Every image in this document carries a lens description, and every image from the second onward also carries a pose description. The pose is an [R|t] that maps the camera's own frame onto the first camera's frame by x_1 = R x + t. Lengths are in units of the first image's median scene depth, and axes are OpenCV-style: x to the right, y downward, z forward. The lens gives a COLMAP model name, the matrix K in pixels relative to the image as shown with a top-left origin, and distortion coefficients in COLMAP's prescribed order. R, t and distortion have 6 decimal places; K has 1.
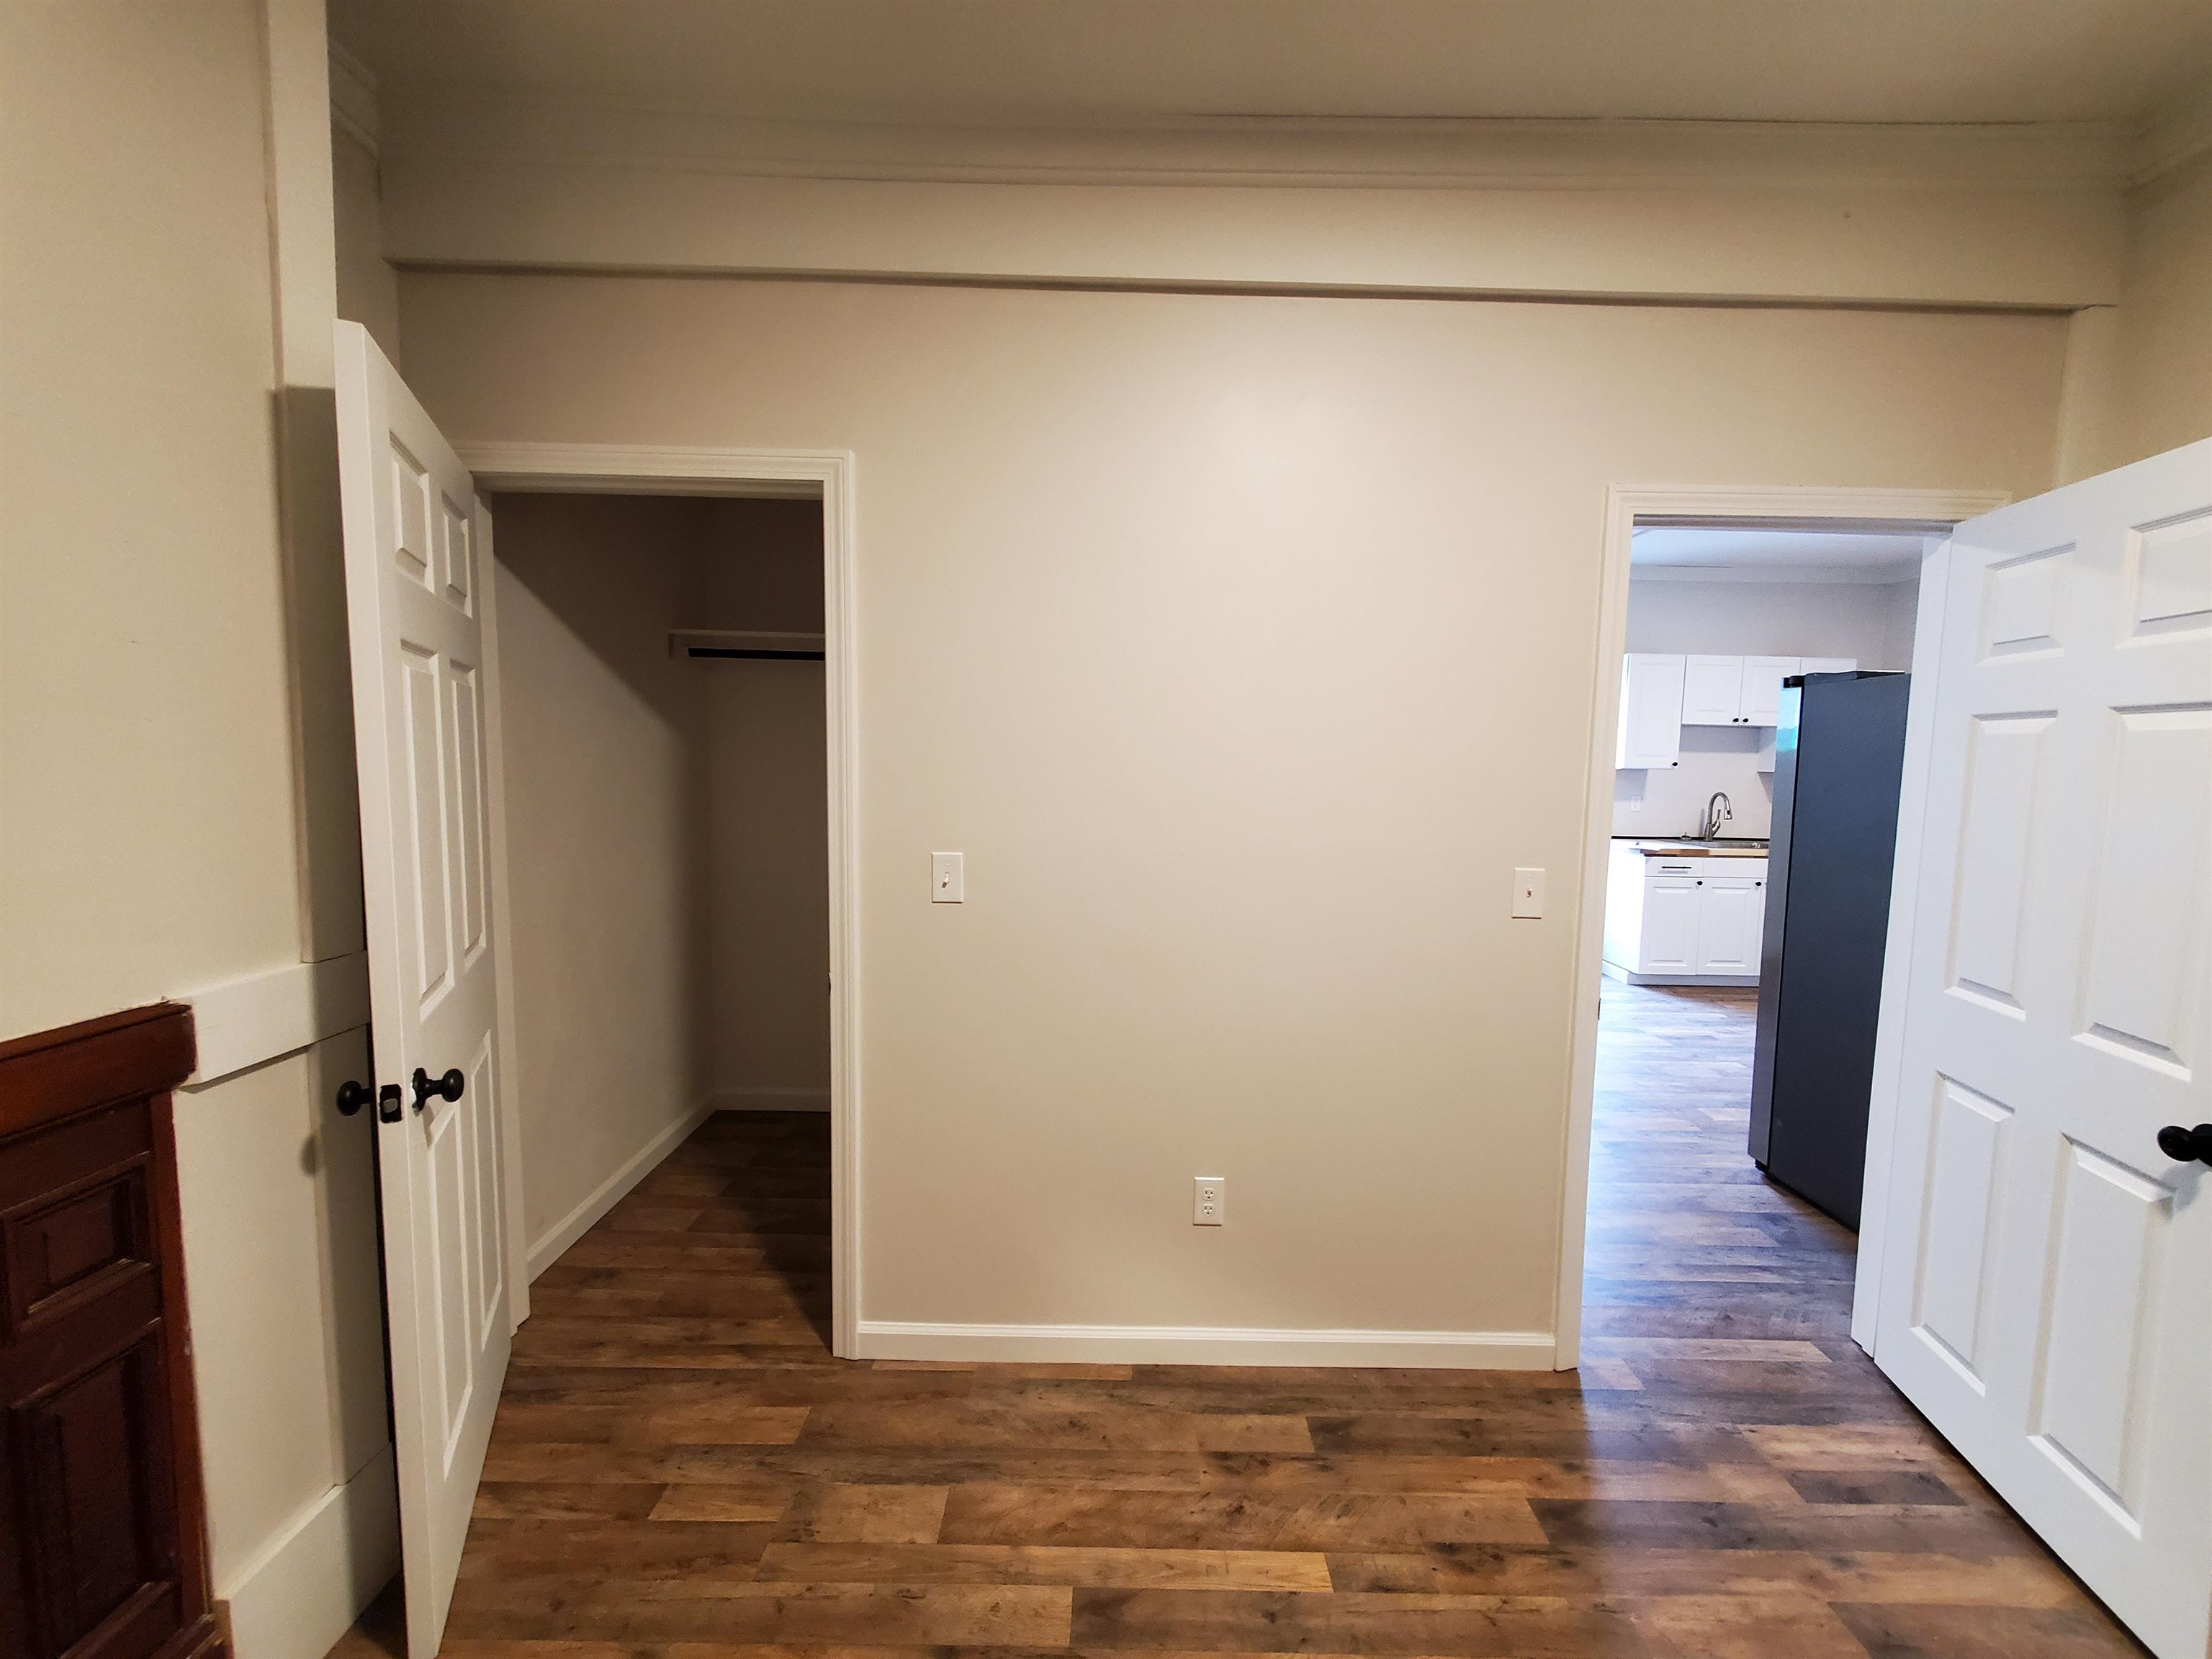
lens RADIAL K [[853.4, 0, 1106.0], [0, 853.4, 829.5], [0, 0, 1]] dist [0.002417, -0.000039]
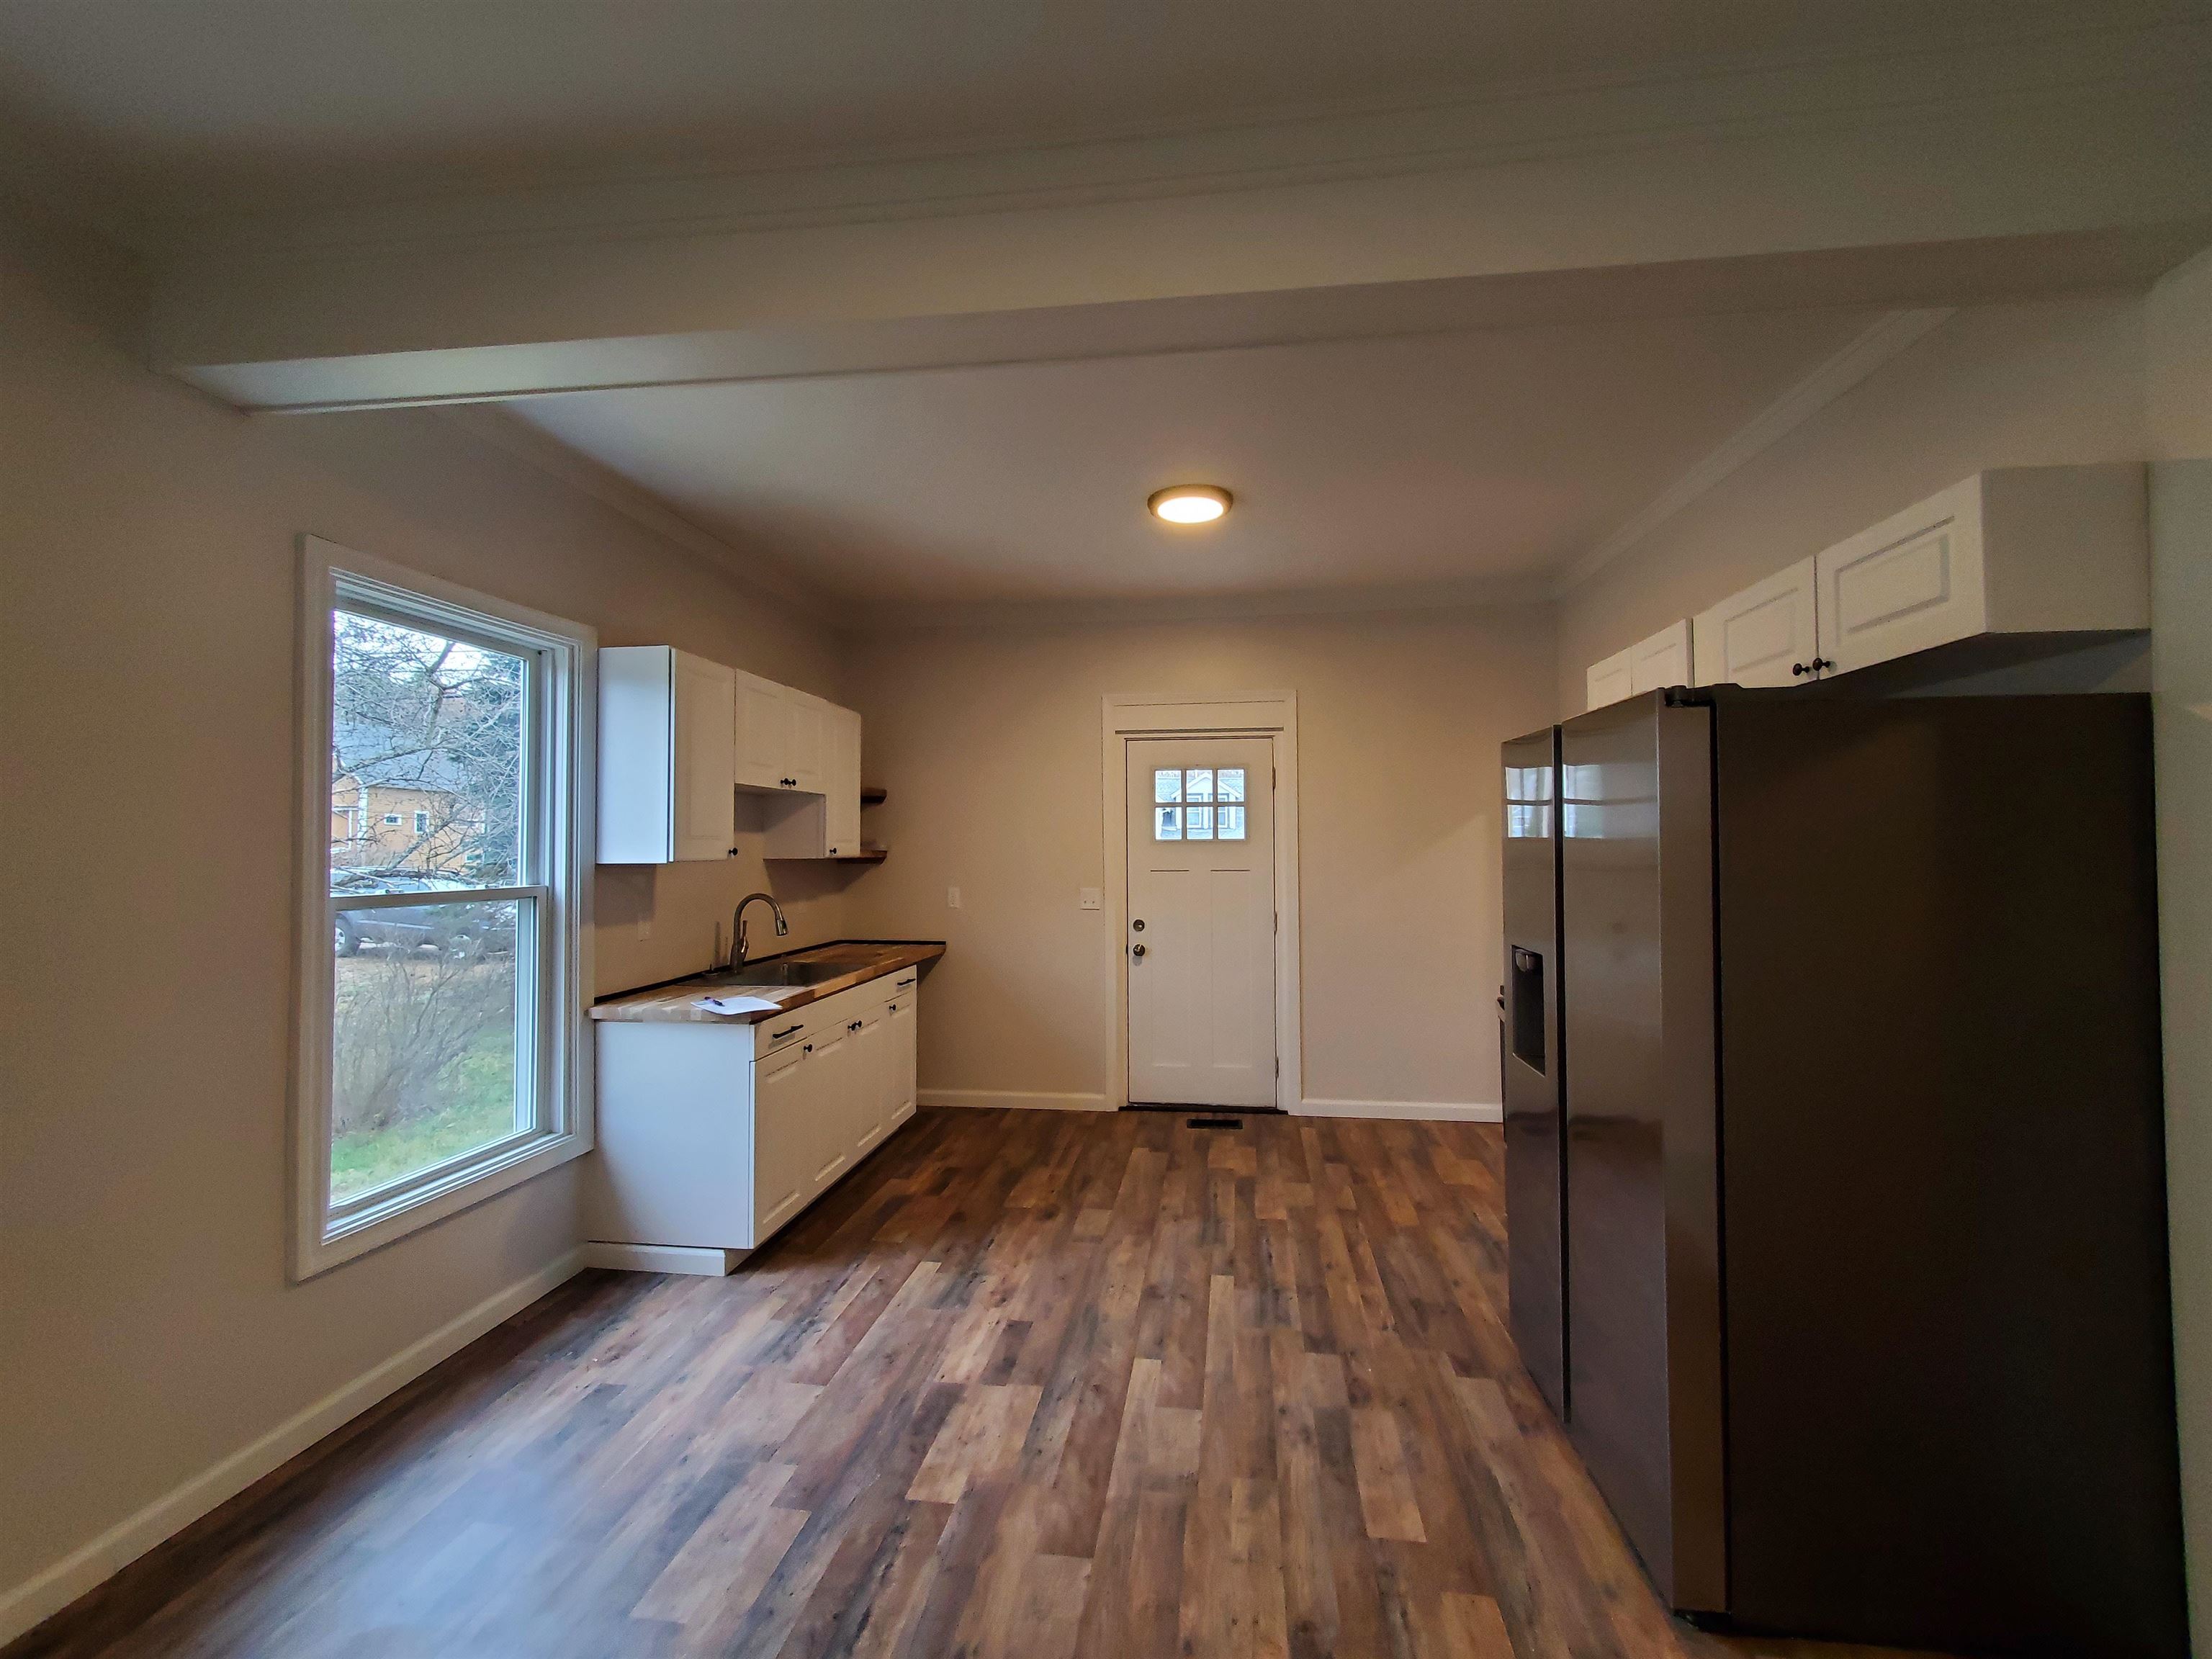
lens RADIAL K [[892.1, 0, 1106.0], [0, 892.1, 829.5], [0, 0, 1]] dist [0.001150, -0.000040]
pose [[0.123527, 0.005453, 0.992326, 0.068429], [0.091552, 0.995657, -0.016868, -0.040385], [-0.988109, 0.092933, 0.122491, 0.470506]]
